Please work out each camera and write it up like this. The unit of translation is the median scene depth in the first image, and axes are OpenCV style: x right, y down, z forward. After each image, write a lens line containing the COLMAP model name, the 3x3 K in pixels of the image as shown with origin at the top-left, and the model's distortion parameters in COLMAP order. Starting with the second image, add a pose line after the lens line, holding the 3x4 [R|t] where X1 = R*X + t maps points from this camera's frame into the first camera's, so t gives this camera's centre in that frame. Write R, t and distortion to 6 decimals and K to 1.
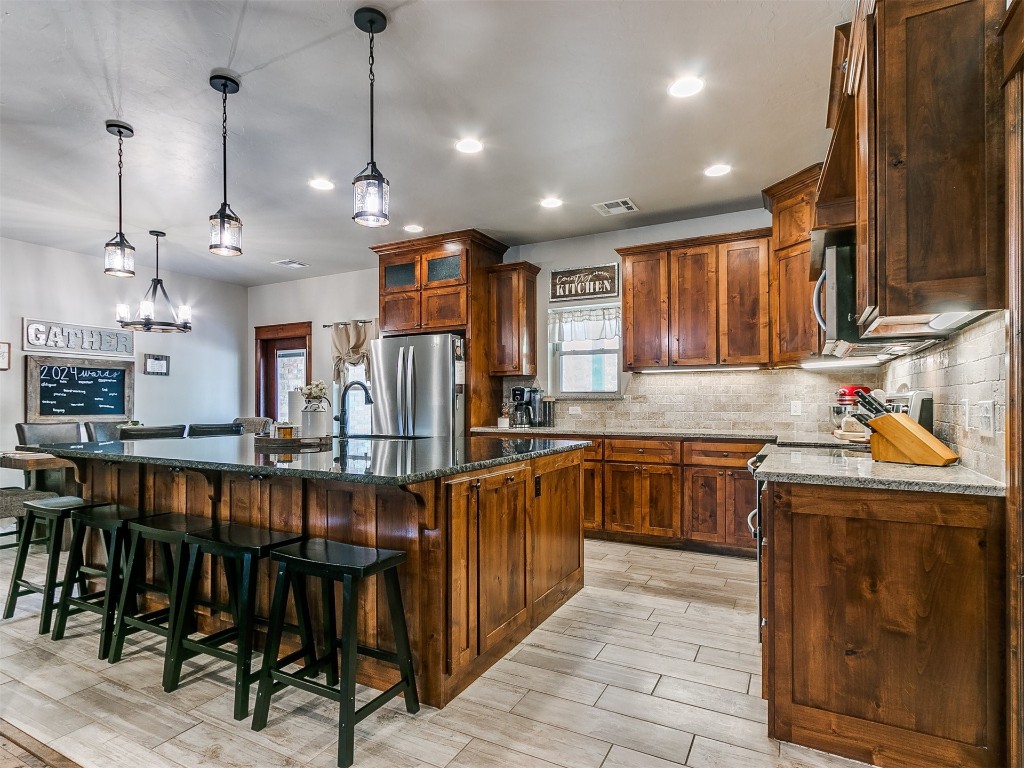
lens RADIAL K [[537.2, 0, 495.3], [0, 537.2, 395.9], [0, 0, 1]] dist [0.003880, 0.000249]
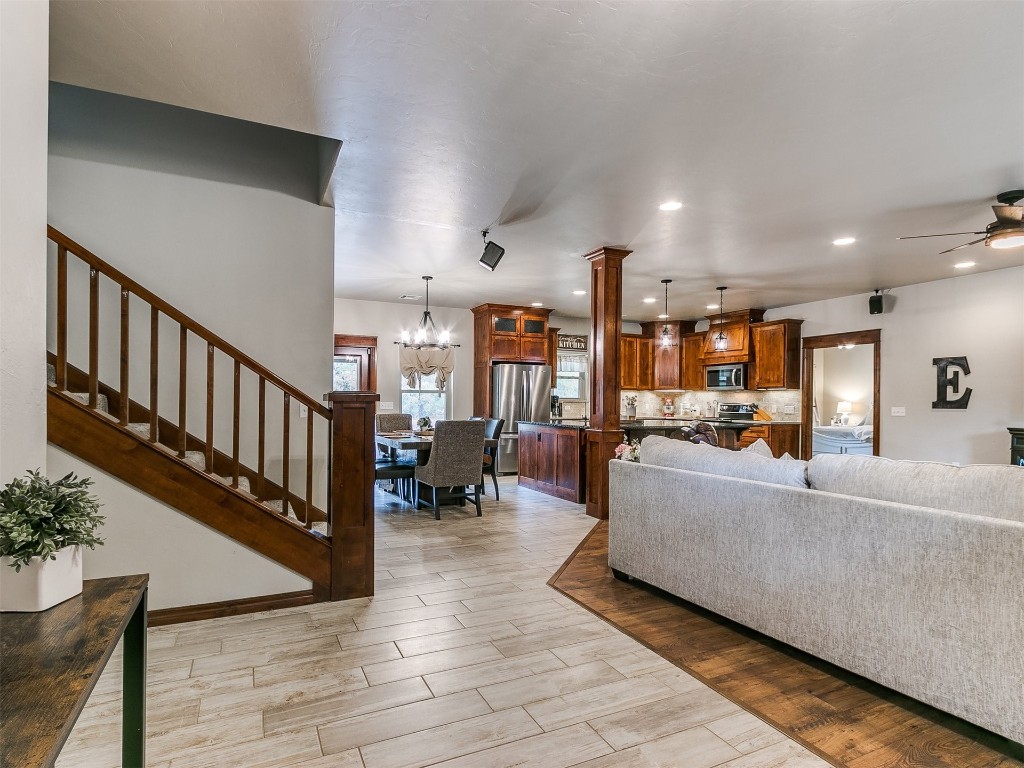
lens RADIAL K [[536.6, 0, 507.5], [0, 536.6, 405.3], [0, 0, 1]] dist [0.003183, 0.000413]
pose [[0.590138, 0.000433, 0.807302, -1.537554], [-0.017913, 0.999761, 0.012558, -0.001309], [-0.807104, -0.021872, 0.590004, 0.031371]]
